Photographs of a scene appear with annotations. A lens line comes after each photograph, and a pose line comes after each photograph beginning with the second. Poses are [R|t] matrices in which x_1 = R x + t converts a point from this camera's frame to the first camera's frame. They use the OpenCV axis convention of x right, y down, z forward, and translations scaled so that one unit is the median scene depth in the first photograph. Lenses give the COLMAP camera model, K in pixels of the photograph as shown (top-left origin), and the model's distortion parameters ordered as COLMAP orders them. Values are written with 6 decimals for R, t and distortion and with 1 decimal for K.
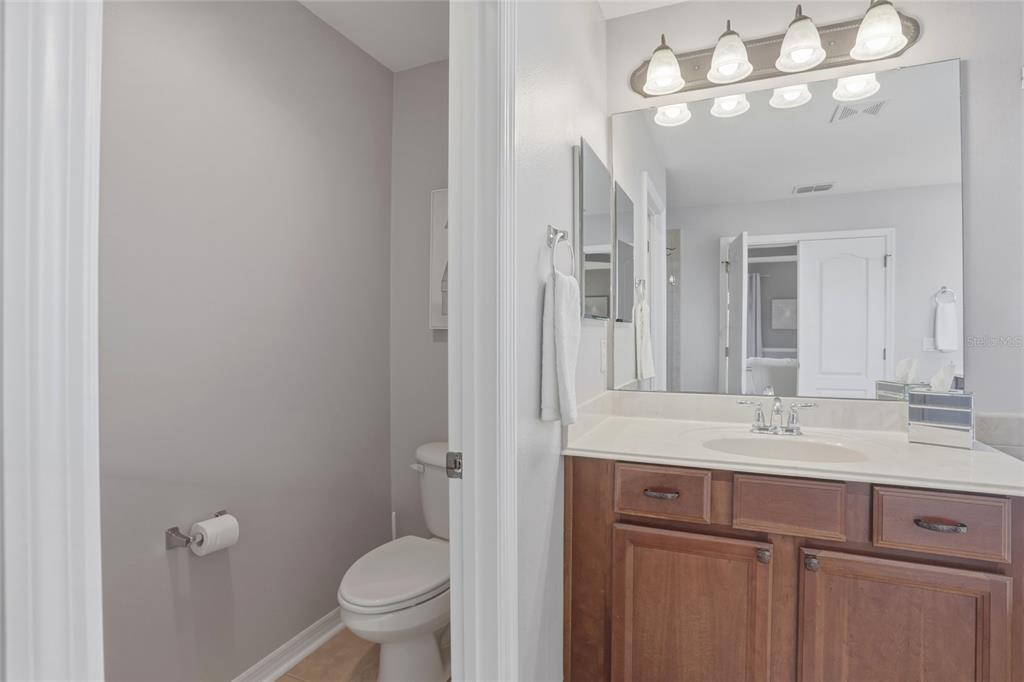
lens RADIAL K [[508.8, 0, 518.3], [0, 508.8, 335.6], [0, 0, 1]] dist [-0.075673, 0.033326]
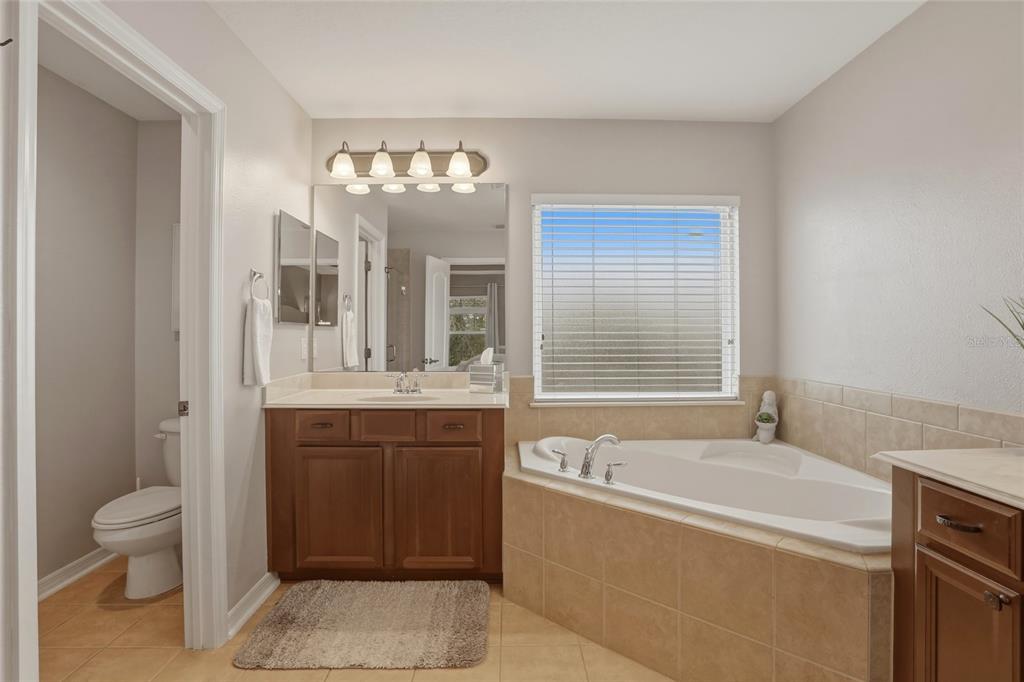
lens RADIAL K [[508.8, 0, 518.3], [0, 508.8, 335.6], [0, 0, 1]] dist [-0.075673, 0.033326]
pose [[0.909469, 0.000004, 0.415771, 0.162981], [0.000234, 1.000000, -0.000522, 0.002729], [-0.415771, 0.000573, 0.909469, -0.783594]]
